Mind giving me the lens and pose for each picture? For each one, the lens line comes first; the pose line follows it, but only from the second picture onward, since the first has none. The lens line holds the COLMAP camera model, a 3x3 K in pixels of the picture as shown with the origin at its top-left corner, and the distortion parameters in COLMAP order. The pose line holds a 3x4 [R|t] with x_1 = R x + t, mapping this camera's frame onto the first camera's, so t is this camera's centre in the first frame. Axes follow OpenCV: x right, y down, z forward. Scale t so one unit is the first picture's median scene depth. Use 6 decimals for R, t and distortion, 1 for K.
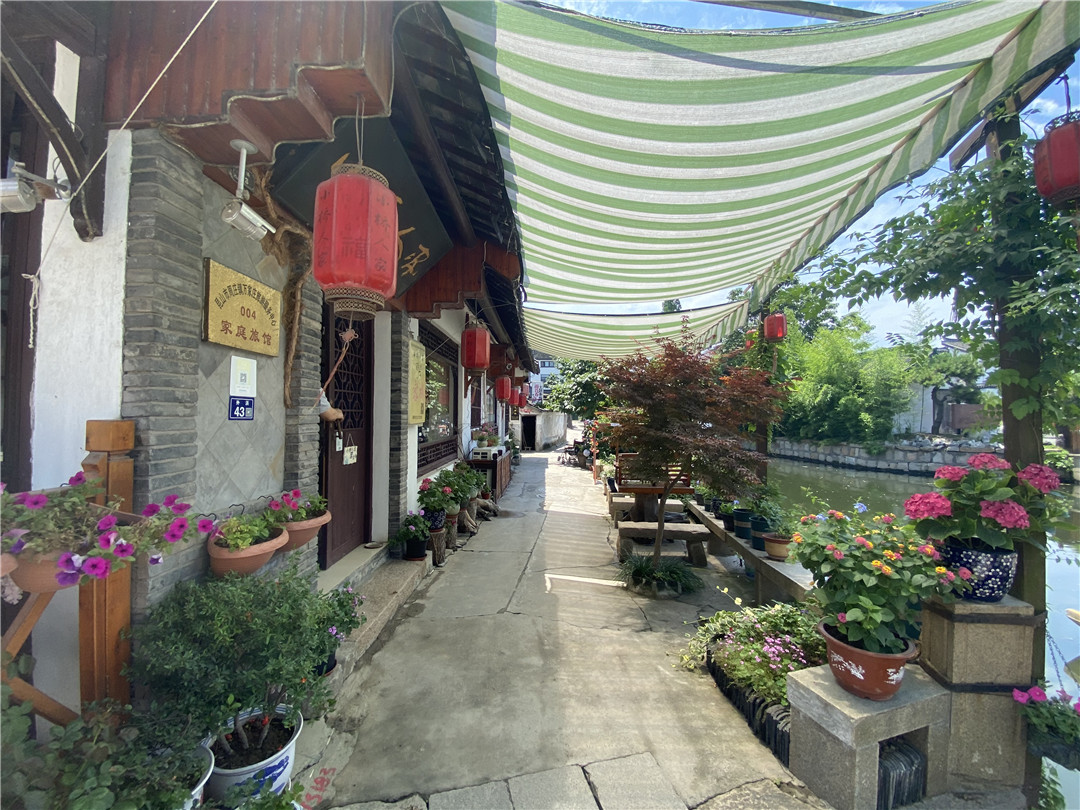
lens RADIAL K [[441.8, 0, 552.6], [0, 441.8, 402.9], [0, 0, 1]] dist [0.057492, -0.040385]
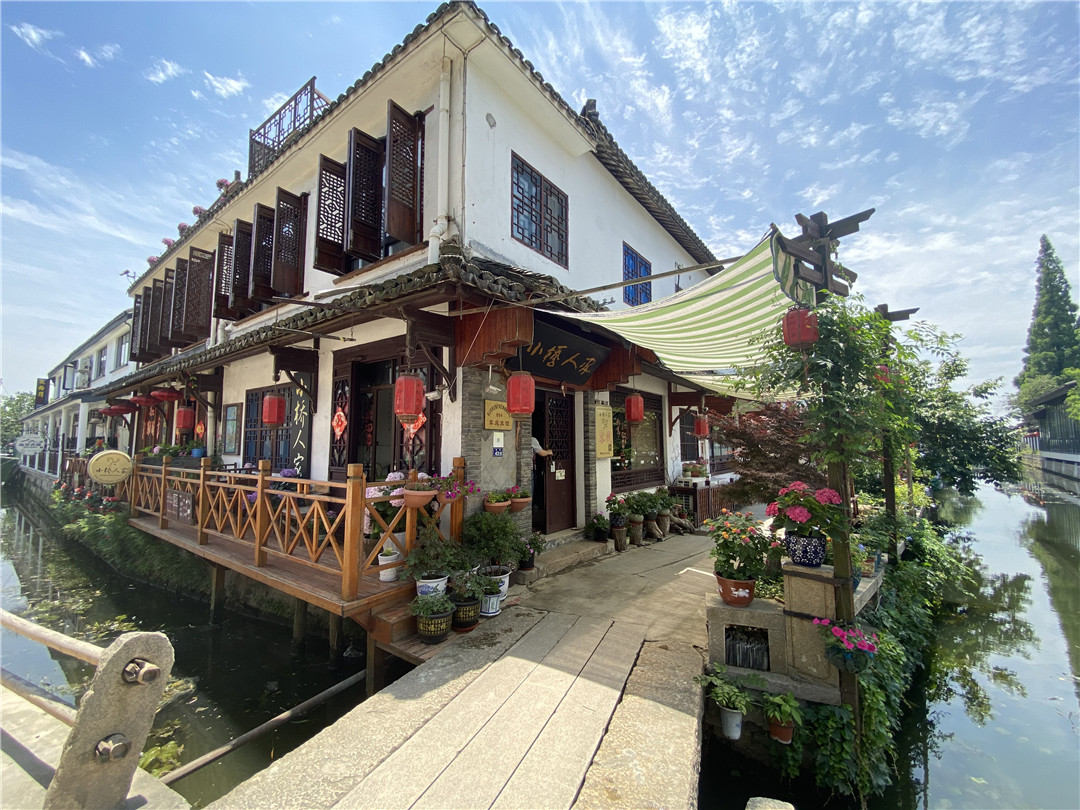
lens RADIAL K [[441.8, 0, 552.6], [0, 441.8, 402.9], [0, 0, 1]] dist [0.057492, -0.040385]
pose [[0.812649, -0.061027, -0.579549, 0.965095], [0.019884, 0.996826, -0.077085, -0.061131], [0.582414, 0.051120, 0.811284, -0.816447]]
